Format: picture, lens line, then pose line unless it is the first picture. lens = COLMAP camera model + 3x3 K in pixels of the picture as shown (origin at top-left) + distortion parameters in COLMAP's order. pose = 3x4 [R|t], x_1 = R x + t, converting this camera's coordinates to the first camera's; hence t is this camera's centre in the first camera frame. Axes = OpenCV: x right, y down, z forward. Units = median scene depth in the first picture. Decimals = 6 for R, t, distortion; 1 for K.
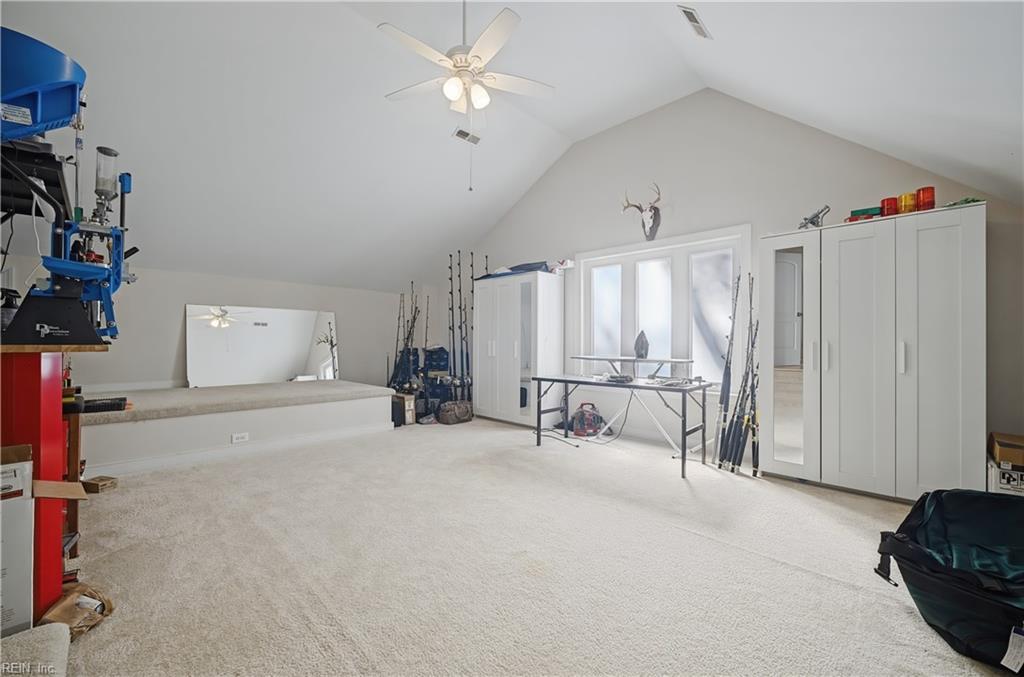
lens RADIAL K [[406.8, 0, 515.7], [0, 406.8, 339.4], [0, 0, 1]] dist [-0.000843, -0.000057]
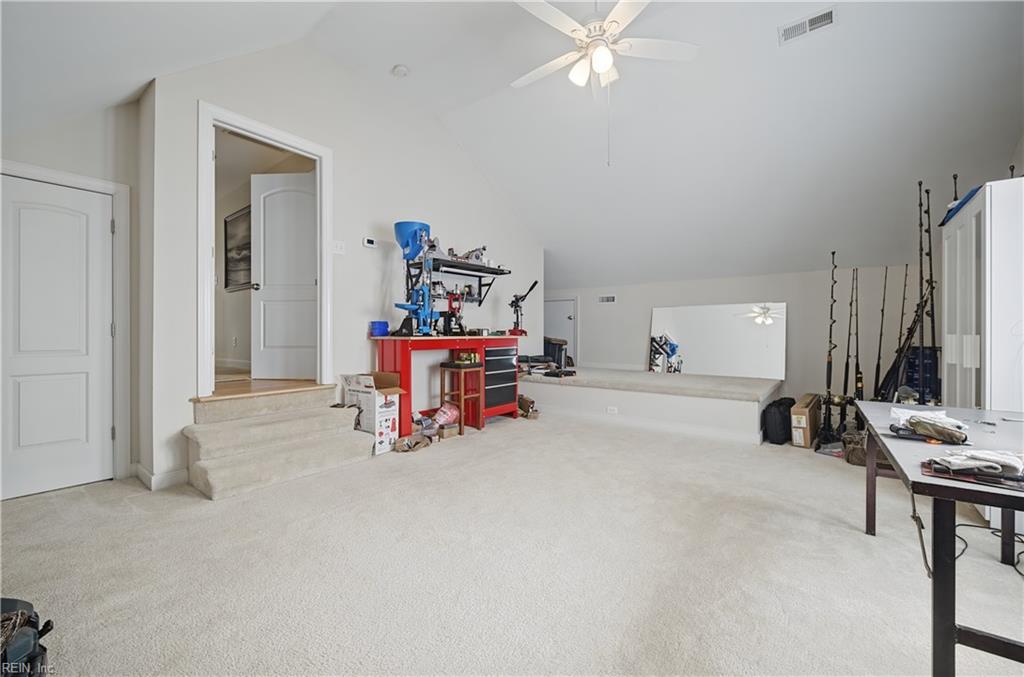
lens RADIAL K [[406.8, 0, 514.6], [0, 406.8, 336.1], [0, 0, 1]] dist [-0.000843, -0.000057]
pose [[0.131241, -0.002159, -0.991348, 0.407433], [0.000123, 0.999998, -0.002161, 0.007237], [0.991351, 0.000162, 0.131241, 0.380931]]
